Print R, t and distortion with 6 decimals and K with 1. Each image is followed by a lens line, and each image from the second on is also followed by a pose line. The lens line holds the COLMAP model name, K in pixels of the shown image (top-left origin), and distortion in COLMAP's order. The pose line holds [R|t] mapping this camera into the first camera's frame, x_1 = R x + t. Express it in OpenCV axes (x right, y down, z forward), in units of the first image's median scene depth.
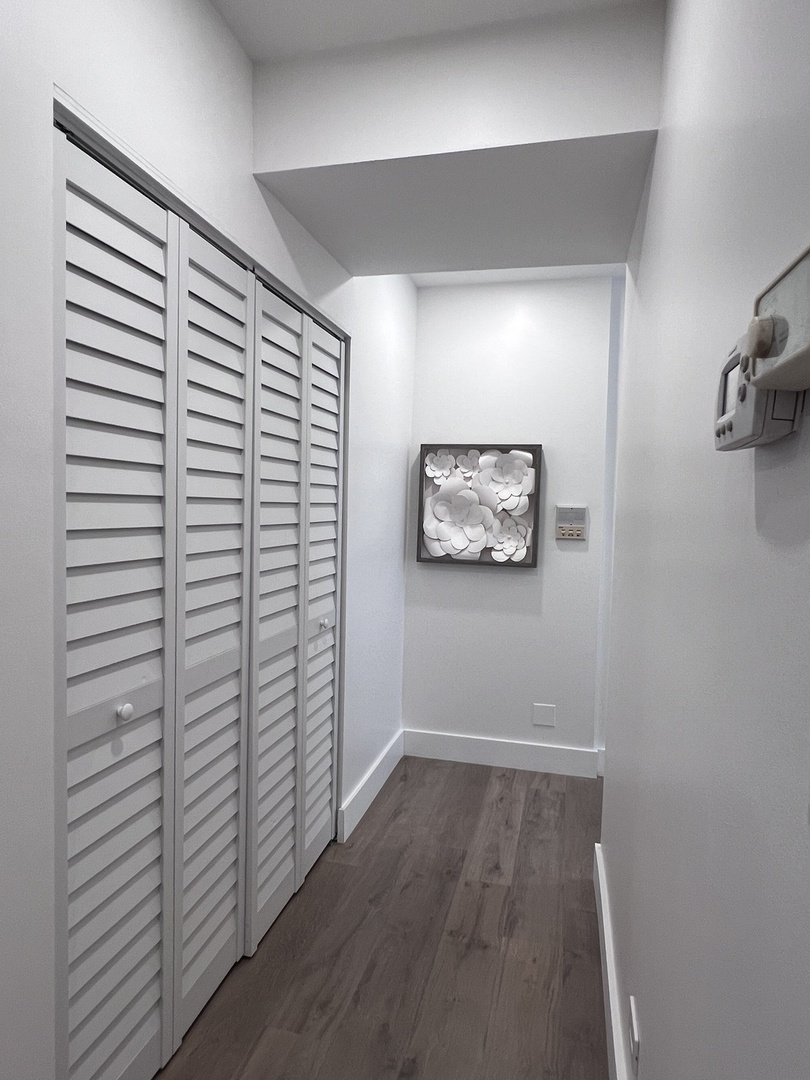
lens RADIAL K [[639.9, 0, 405.2], [0, 639.9, 538.2], [0, 0, 1]] dist [0.000396, 0.000027]
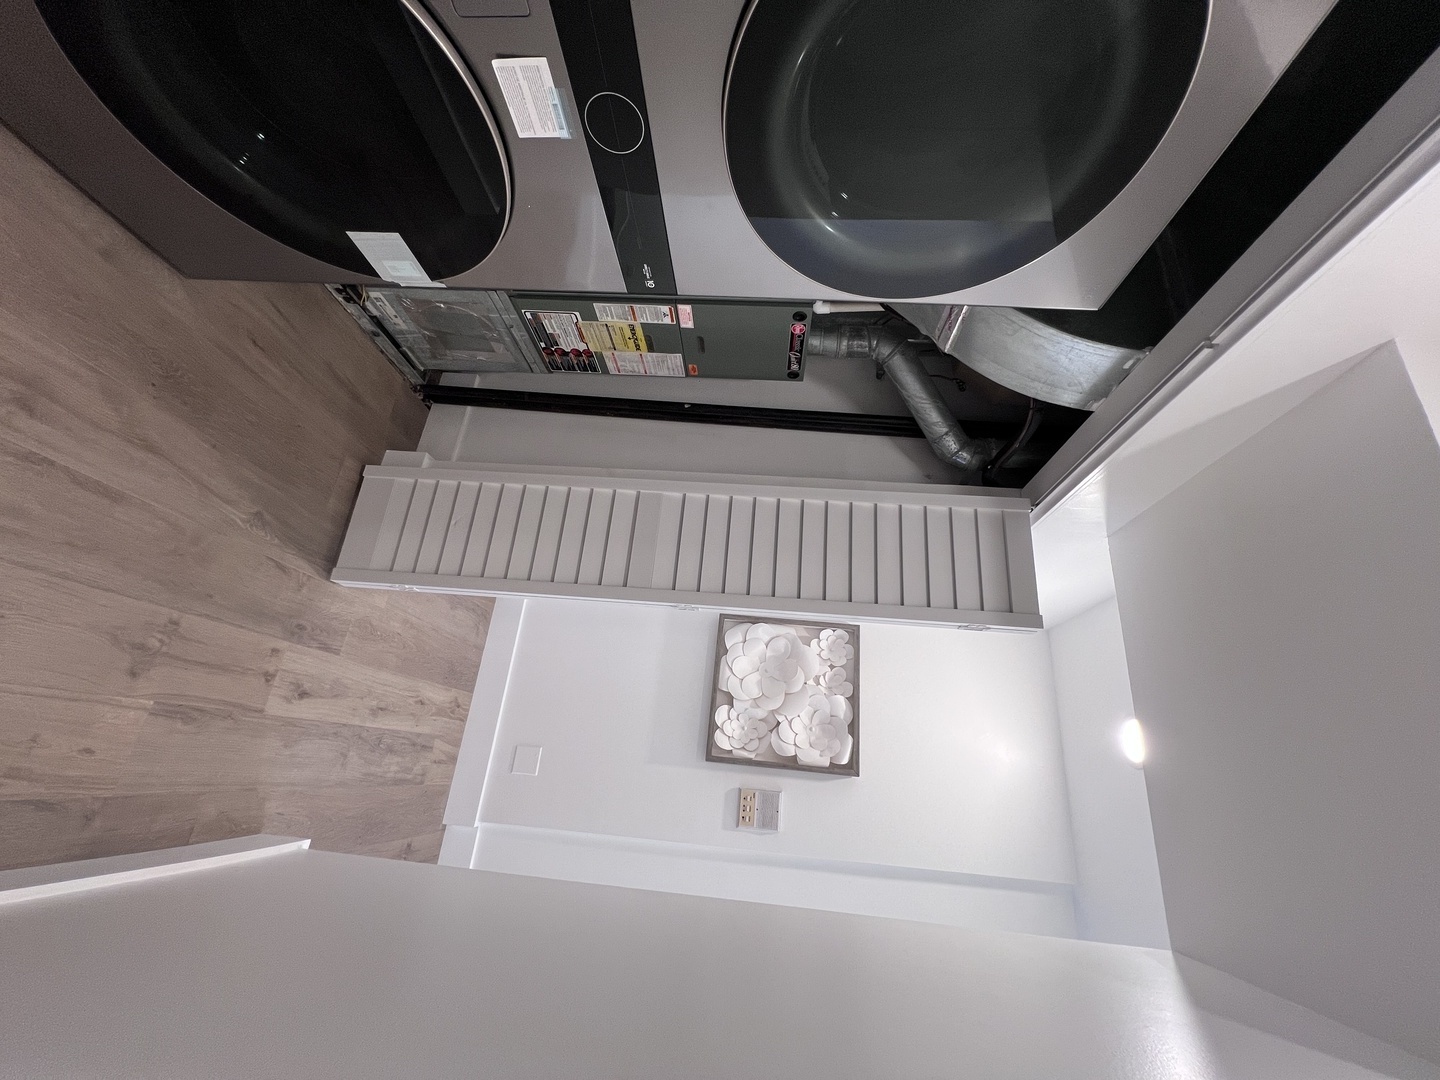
lens RADIAL K [[578.2, 0, 718.6], [0, 578.2, 543.6], [0, 0, 1]] dist [-0.004455, 0.001991]
pose [[-0.046795, 0.991062, -0.124928, 0.026363], [-0.998341, -0.042201, 0.039172, 0.014744], [0.033550, 0.126554, 0.991392, 0.278799]]
